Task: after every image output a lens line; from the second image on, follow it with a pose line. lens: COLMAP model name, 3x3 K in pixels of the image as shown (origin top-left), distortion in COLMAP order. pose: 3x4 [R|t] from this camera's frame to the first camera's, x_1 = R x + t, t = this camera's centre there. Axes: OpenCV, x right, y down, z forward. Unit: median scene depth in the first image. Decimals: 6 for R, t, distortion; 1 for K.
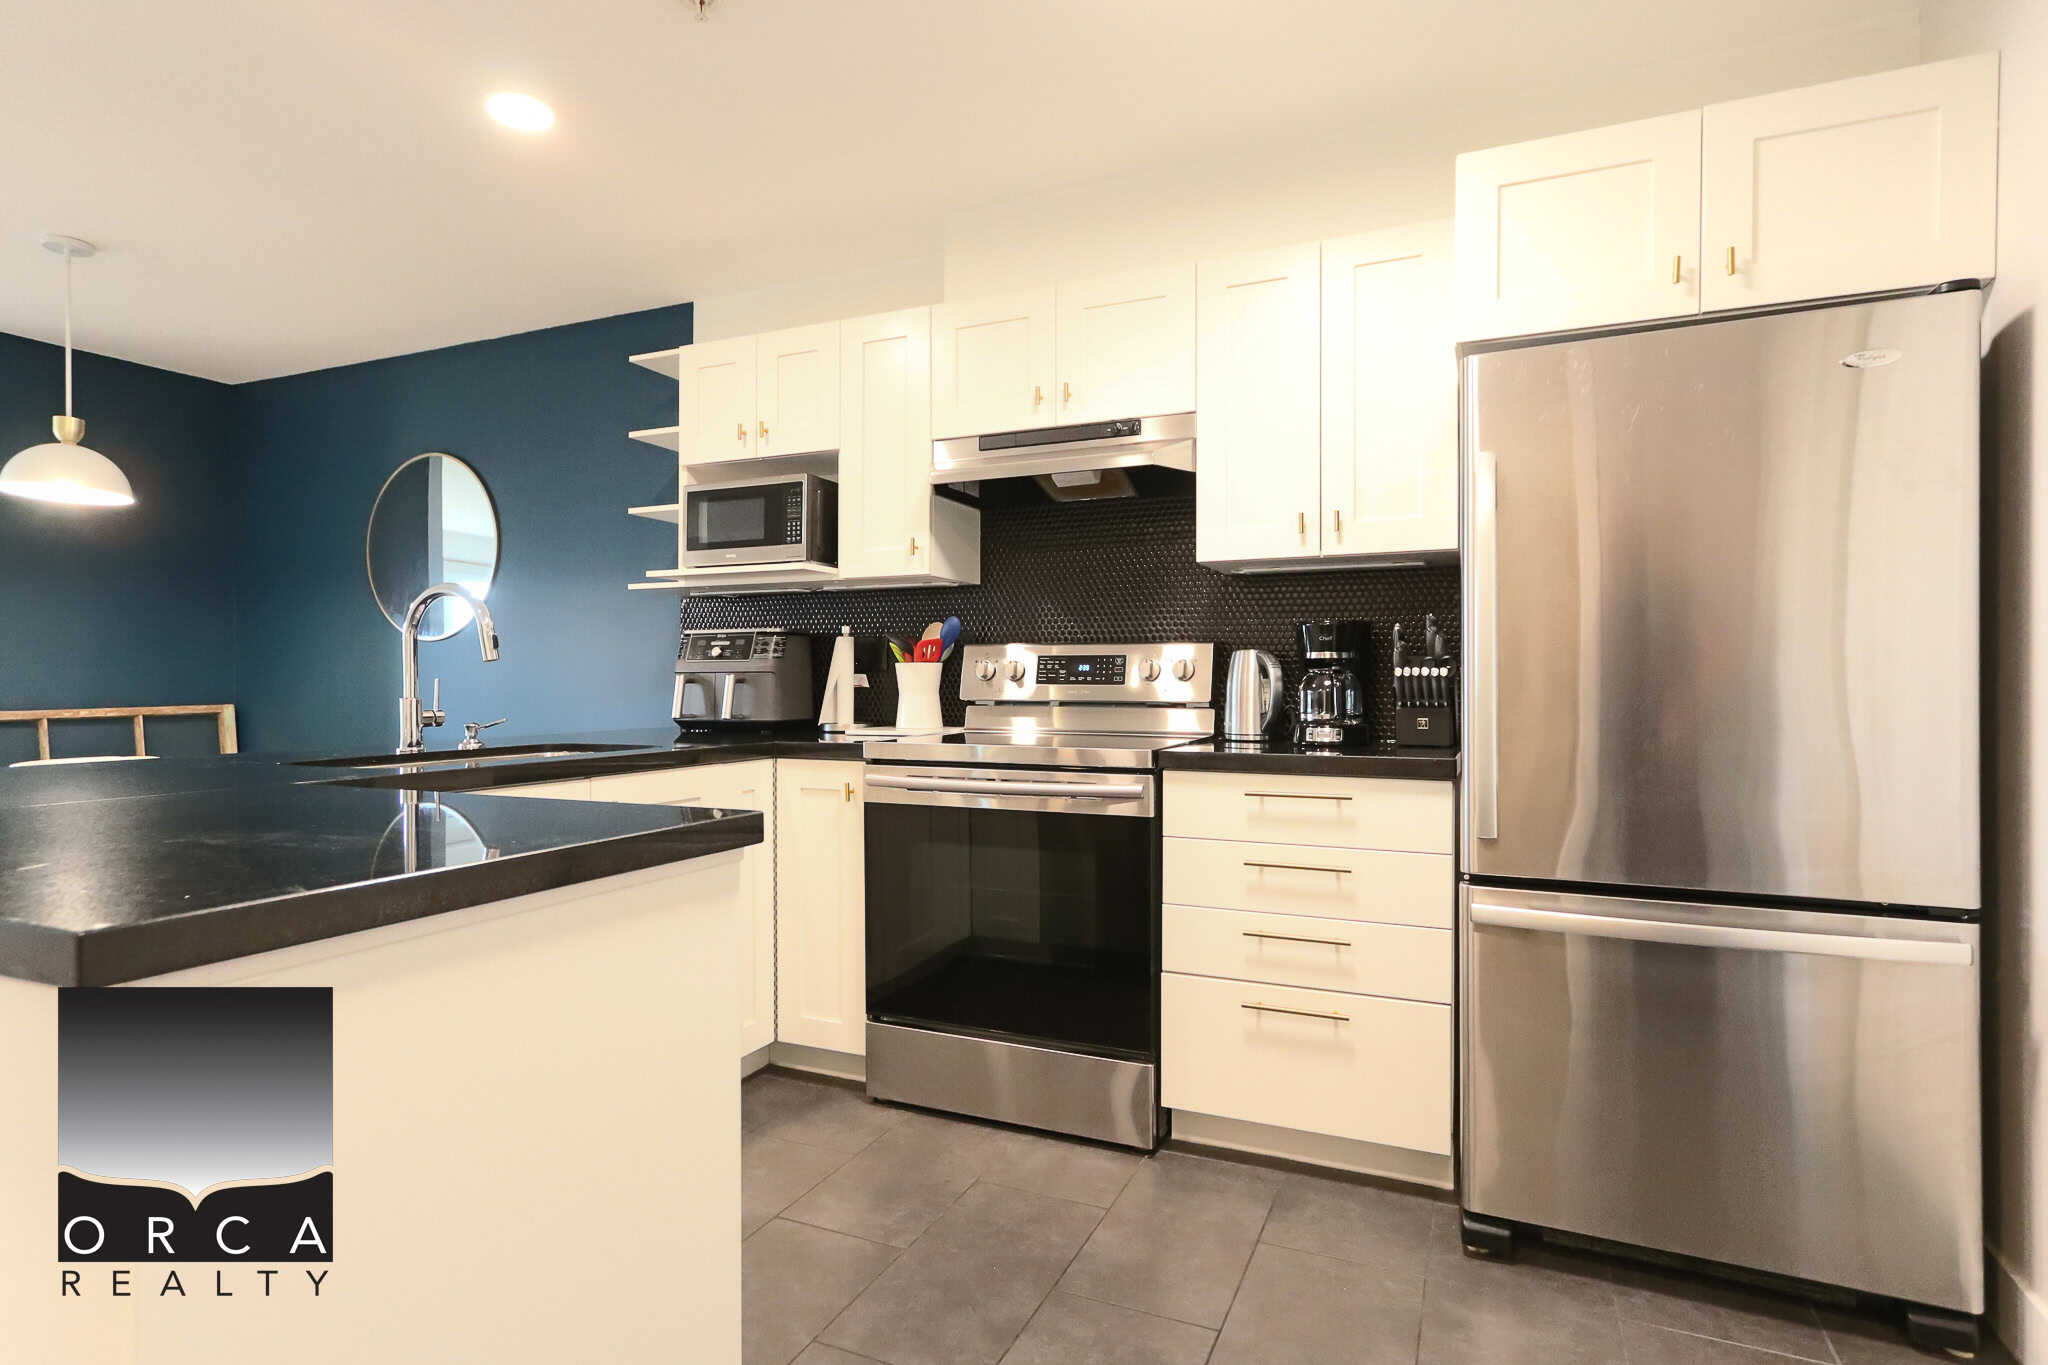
lens RADIAL K [[1067.8, 0, 1011.1], [0, 1067.8, 686.9], [0, 0, 1]] dist [-0.002395, 0.003579]
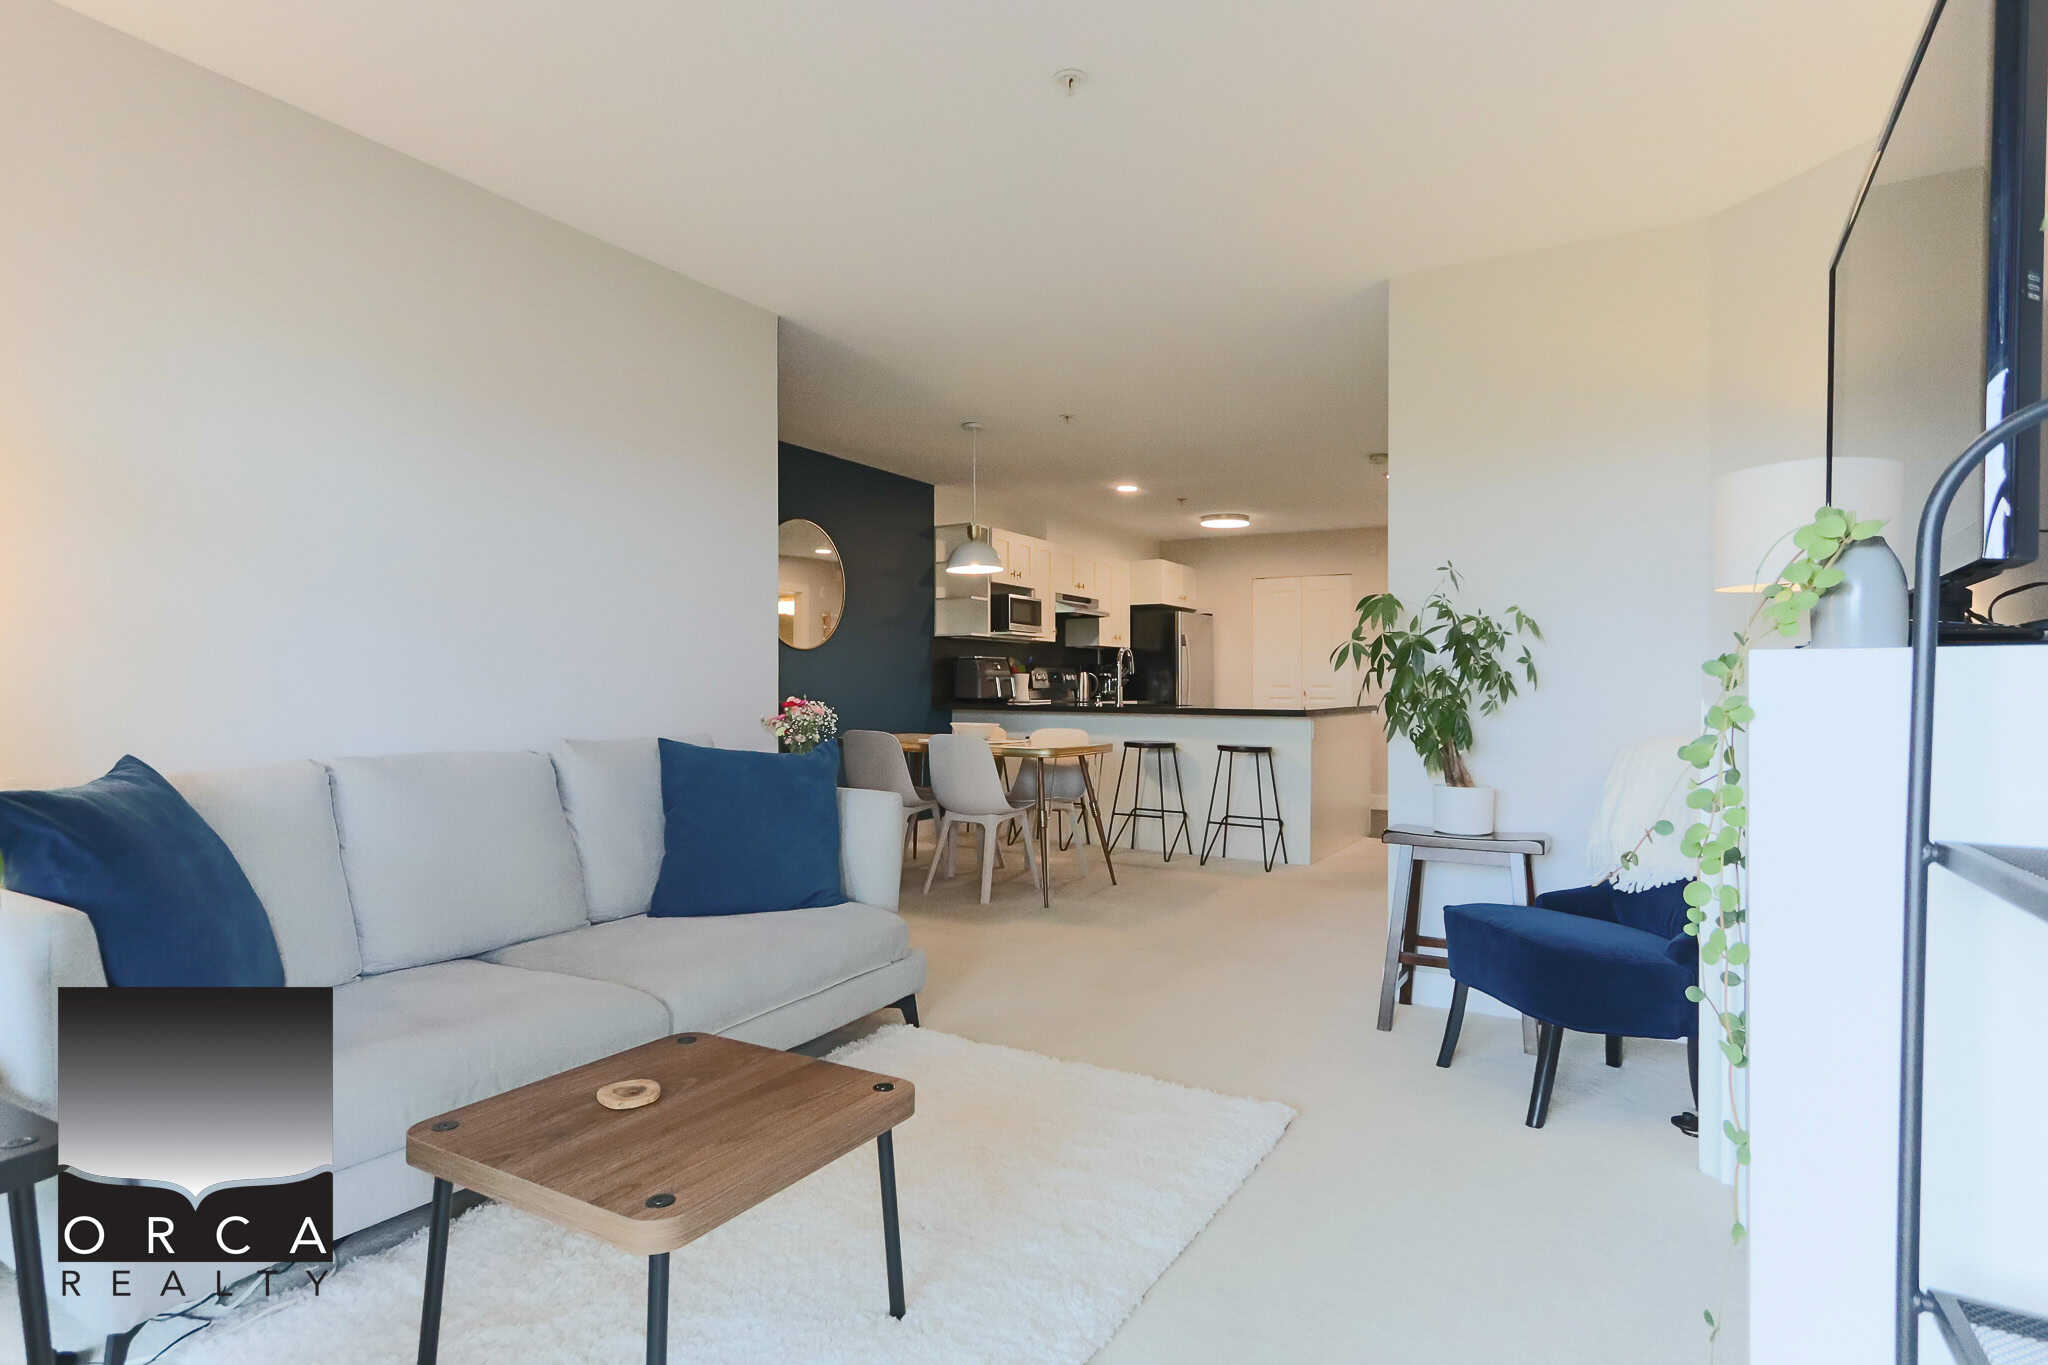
lens RADIAL K [[1067.8, 0, 1027.6], [0, 1067.8, 678.2], [0, 0, 1]] dist [-0.002395, 0.003579]
pose [[0.098543, 0.009290, 0.995089, -2.745546], [0.000608, 0.999956, -0.009395, 0.012375], [-0.995133, 0.001531, 0.098533, 0.787152]]
